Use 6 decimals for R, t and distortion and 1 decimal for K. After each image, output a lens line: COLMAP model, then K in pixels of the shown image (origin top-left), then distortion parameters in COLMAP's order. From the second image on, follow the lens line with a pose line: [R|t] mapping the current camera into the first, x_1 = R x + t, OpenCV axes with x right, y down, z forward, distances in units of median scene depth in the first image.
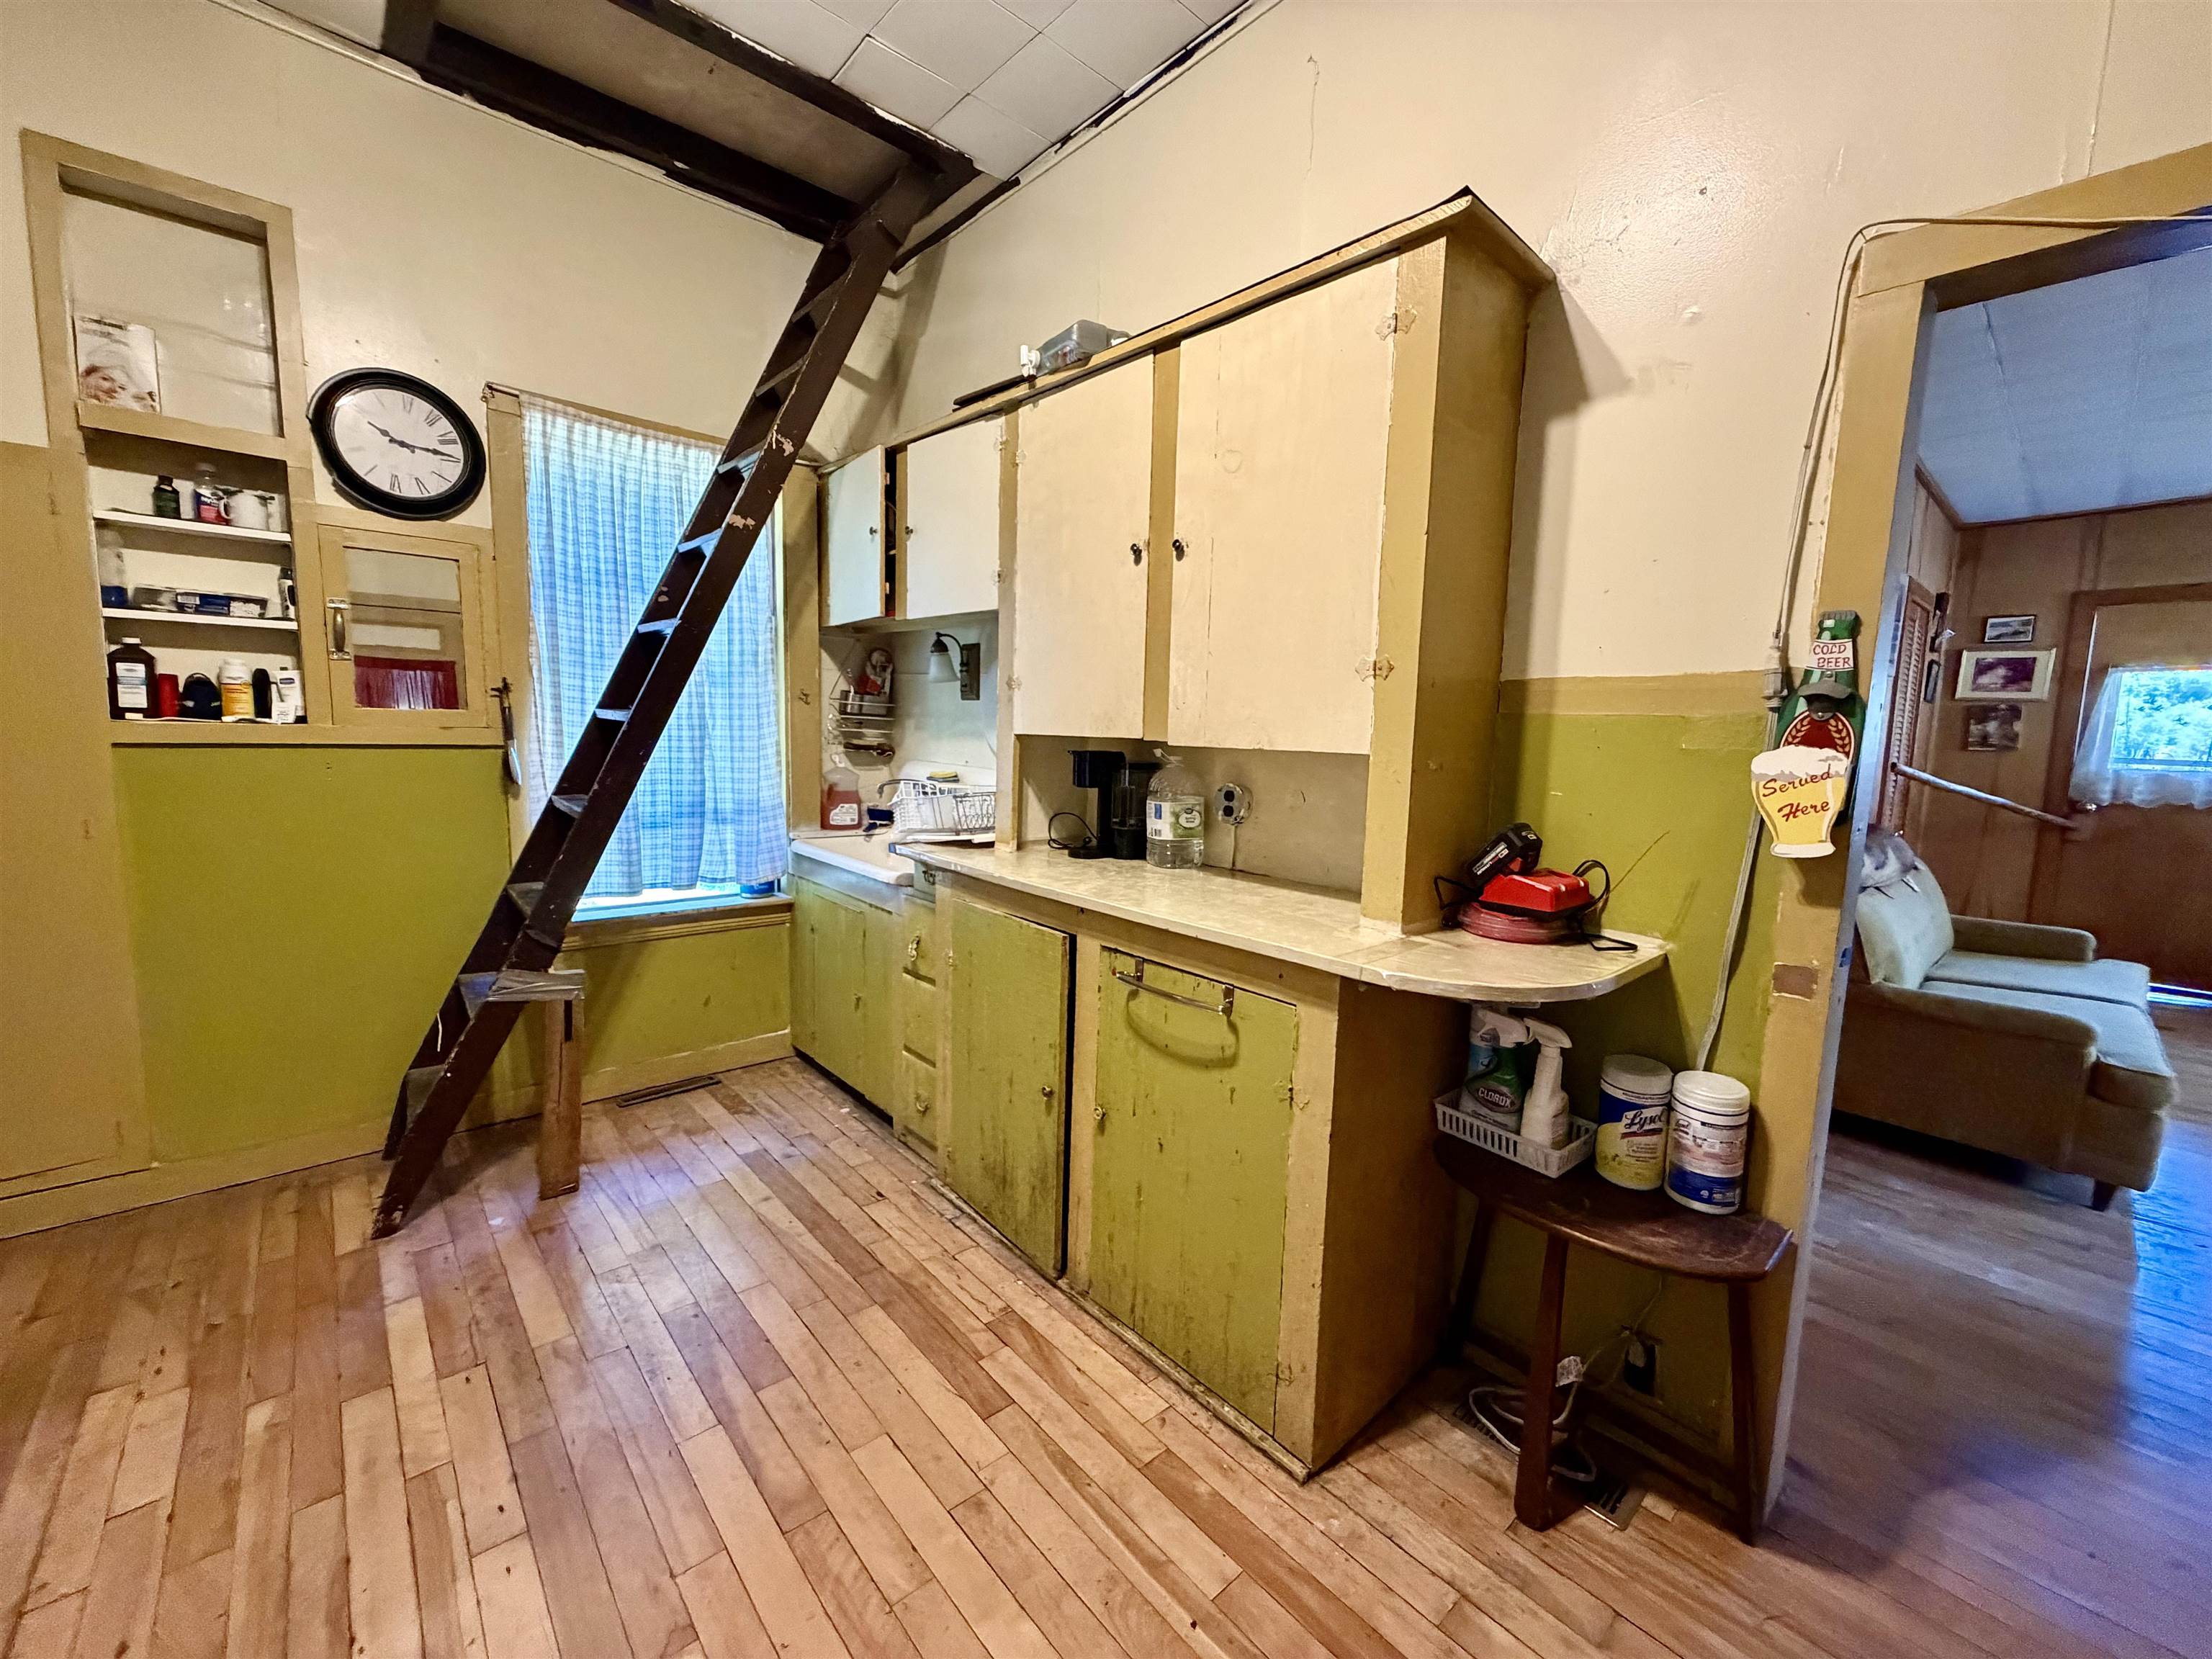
lens RADIAL K [[880.6, 0, 1102.7], [0, 880.6, 827.1], [0, 0, 1]] dist [-0.001290, 0.000370]
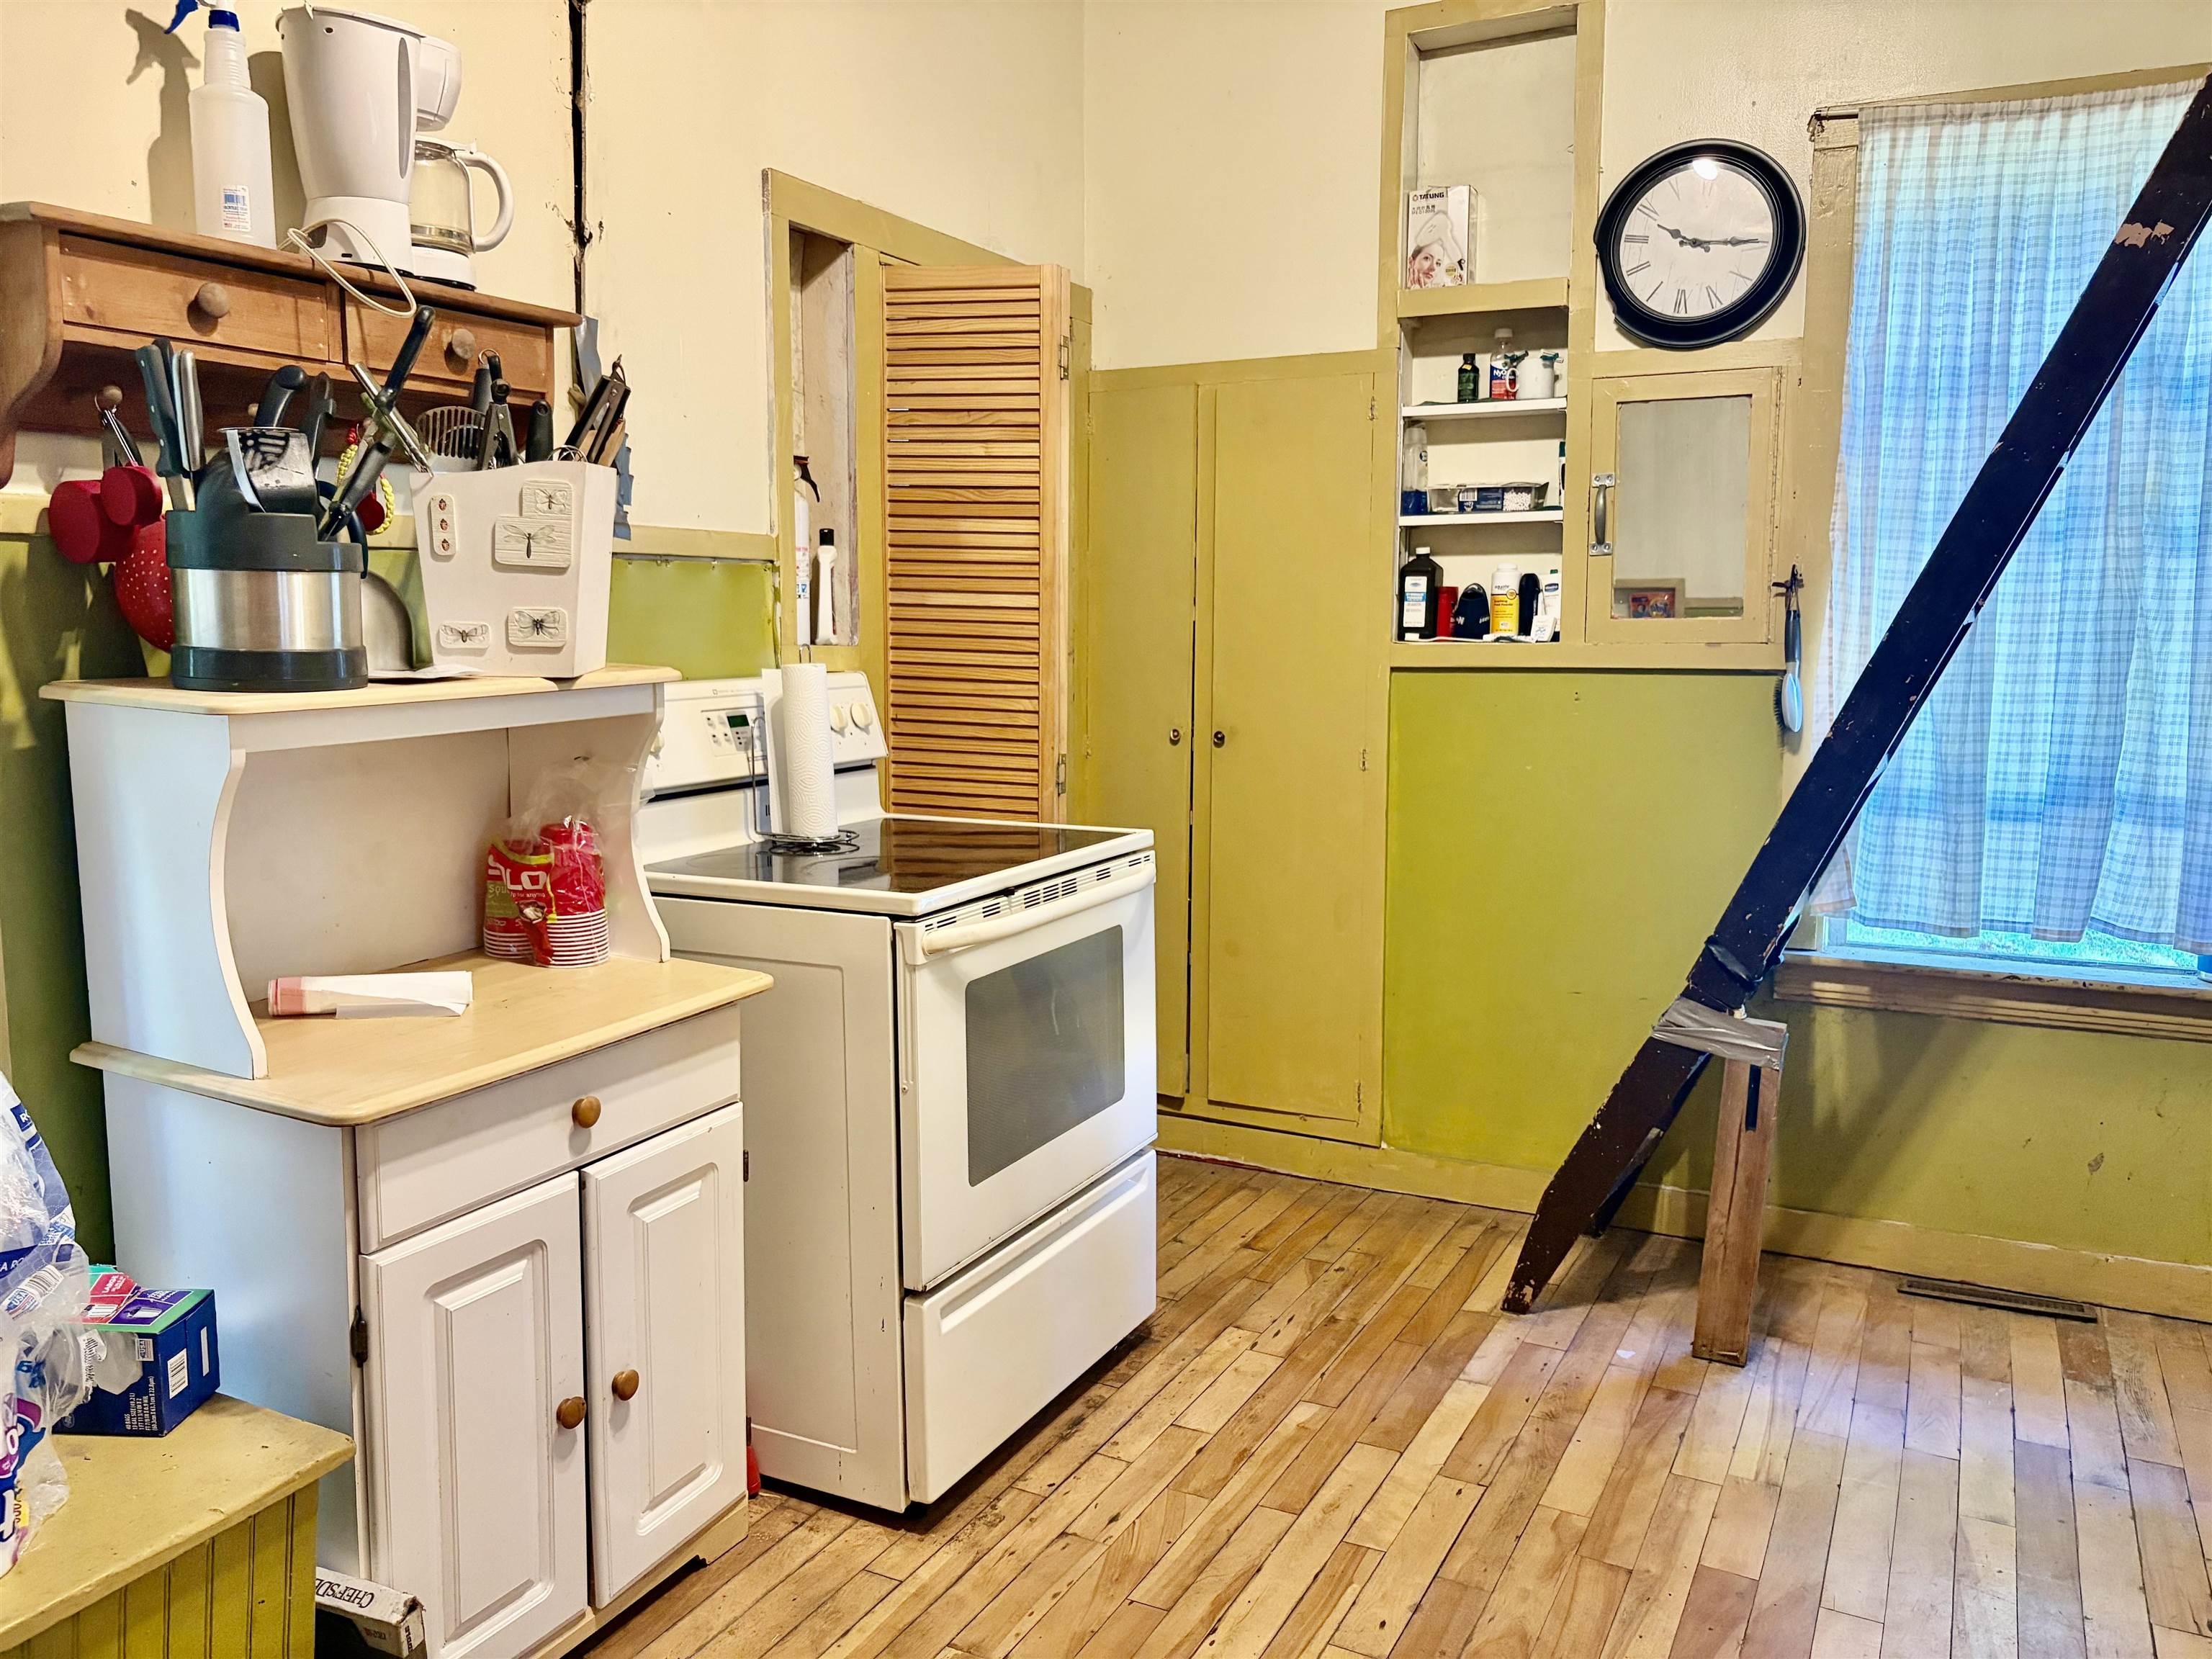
lens RADIAL K [[1689.7, 0, 1094.6], [0, 1689.7, 842.2], [0, 0, 1]] dist [0.001124, -0.010470]
pose [[0.344343, 0.088946, -0.934621, 0.373435], [-0.094836, 0.993705, 0.059629, 0.008129], [0.934042, 0.068103, 0.350610, 0.115965]]
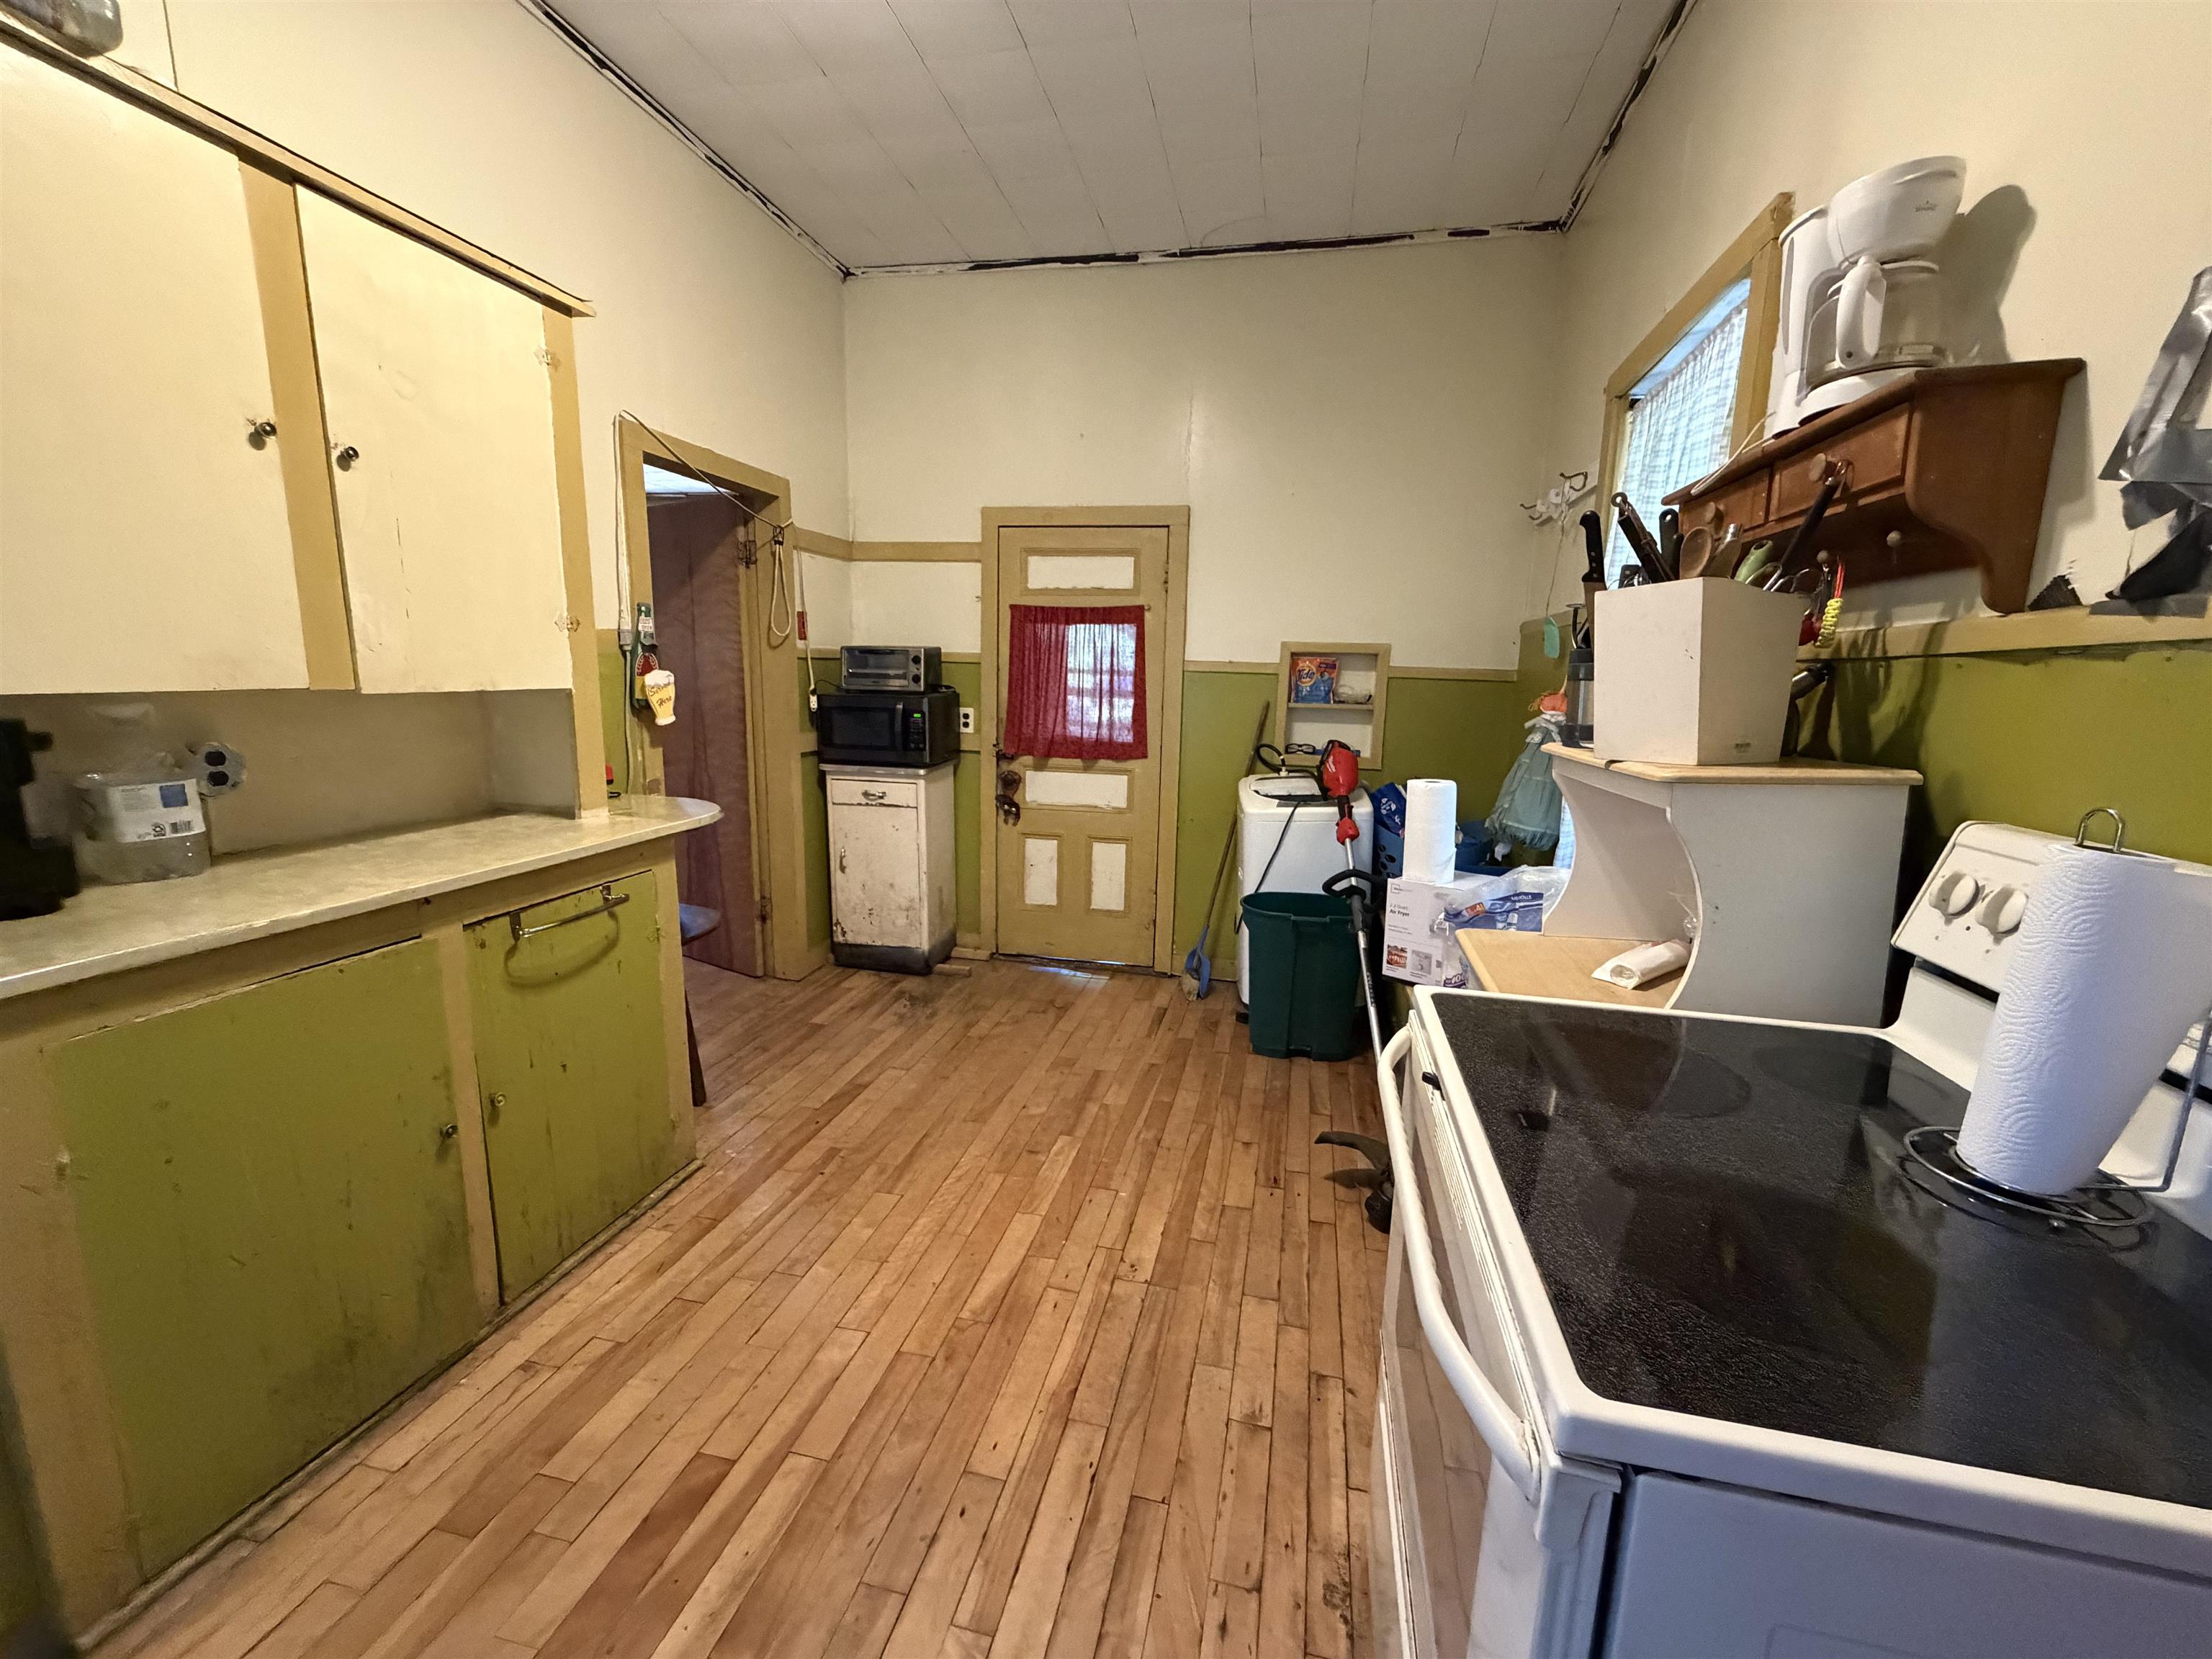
lens RADIAL K [[880.6, 0, 1110.6], [0, 880.6, 821.5], [0, 0, 1]] dist [-0.001290, 0.000370]
pose [[-0.579400, -0.183508, 0.794116, -0.914394], [0.052901, 0.963802, 0.261318, -0.140590], [-0.813325, 0.193418, -0.548719, 0.808722]]
